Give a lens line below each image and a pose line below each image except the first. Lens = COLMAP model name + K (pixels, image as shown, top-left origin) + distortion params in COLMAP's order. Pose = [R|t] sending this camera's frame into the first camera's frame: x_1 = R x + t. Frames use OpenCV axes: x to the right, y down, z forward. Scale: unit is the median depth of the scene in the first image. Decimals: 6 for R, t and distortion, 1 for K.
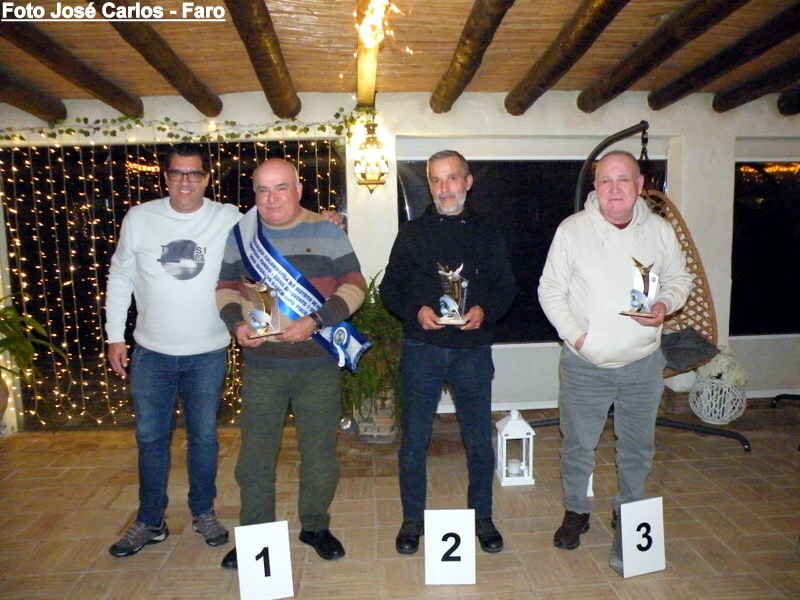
lens RADIAL K [[668.0, 0, 409.2], [0, 668.0, 311.5], [0, 0, 1]] dist [-0.136442, 0.118932]
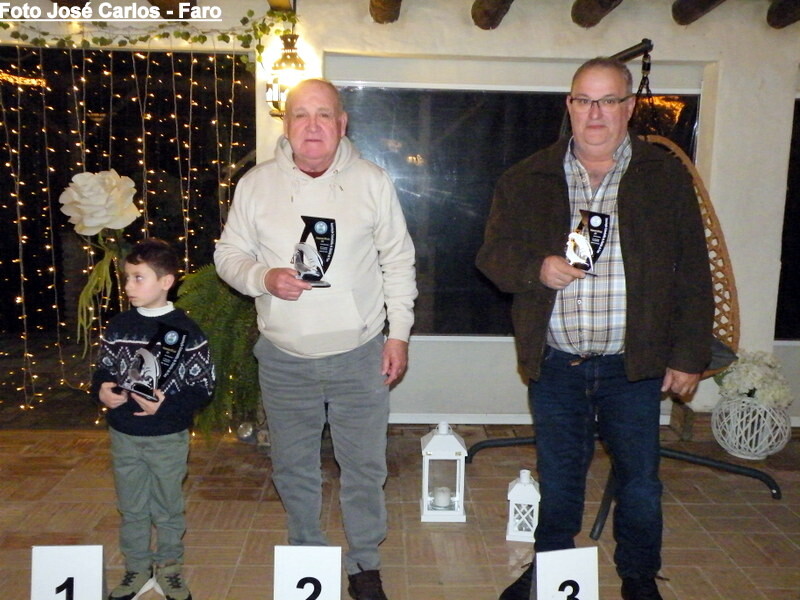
lens RADIAL K [[883.1, 0, 397.7], [0, 883.1, 308.0], [0, 0, 1]] dist [0.039993, 0.000000]
pose [[0.998743, 0.043235, -0.025372, 0.105409], [-0.042725, 0.998880, 0.020313, 0.000192], [0.026222, -0.019203, 0.999472, -0.009150]]
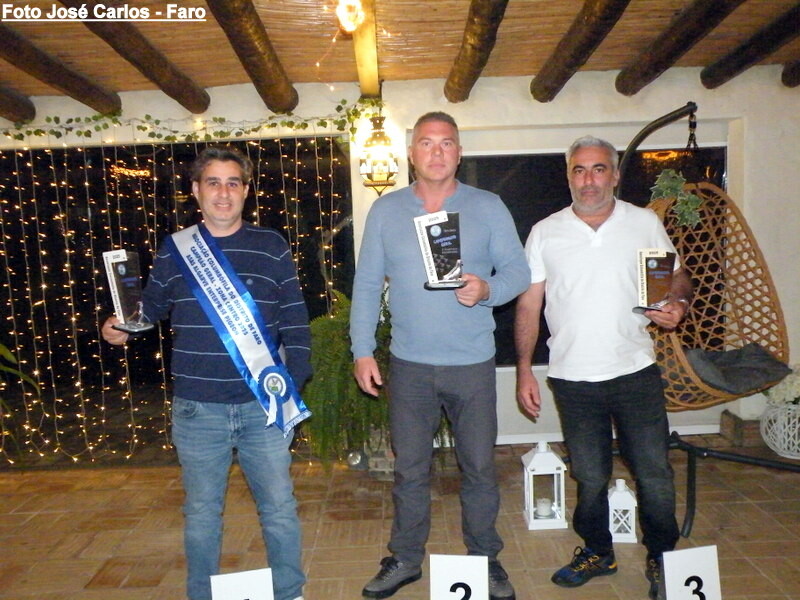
lens RADIAL K [[766.3, 0, 403.0], [0, 766.3, 309.5], [0, 0, 1]] dist [-0.032114, 0.000000]
pose [[0.998214, -0.016287, -0.057478, 0.031134], [0.014634, 0.999470, -0.029070, 0.002760], [0.057921, 0.028177, 0.997923, -0.009731]]
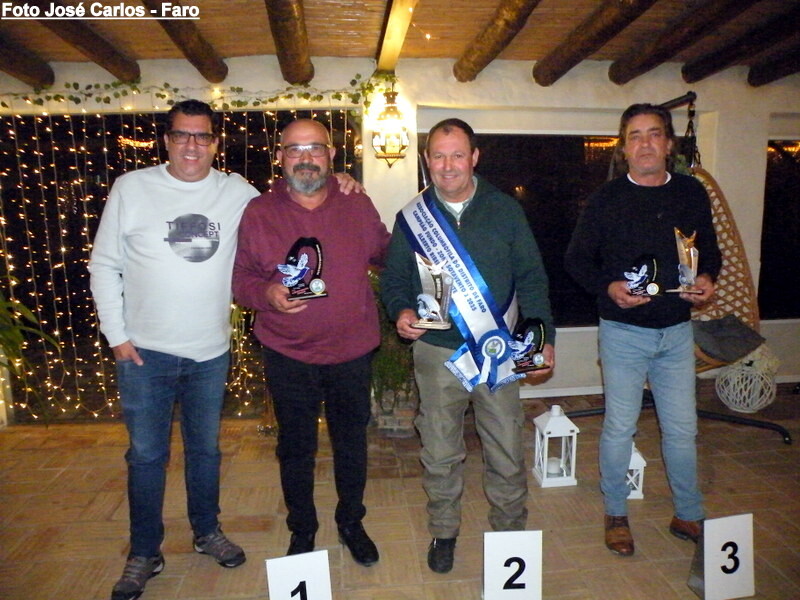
lens RADIAL K [[640.7, 0, 412.2], [0, 640.7, 312.8], [0, 0, 1]] dist [-0.157898, 0.124796]
pose [[0.999358, -0.000893, 0.035803, -0.060145], [-0.000504, 0.999239, 0.039010, -0.011498], [-0.035811, -0.039003, 0.998597, 0.113775]]
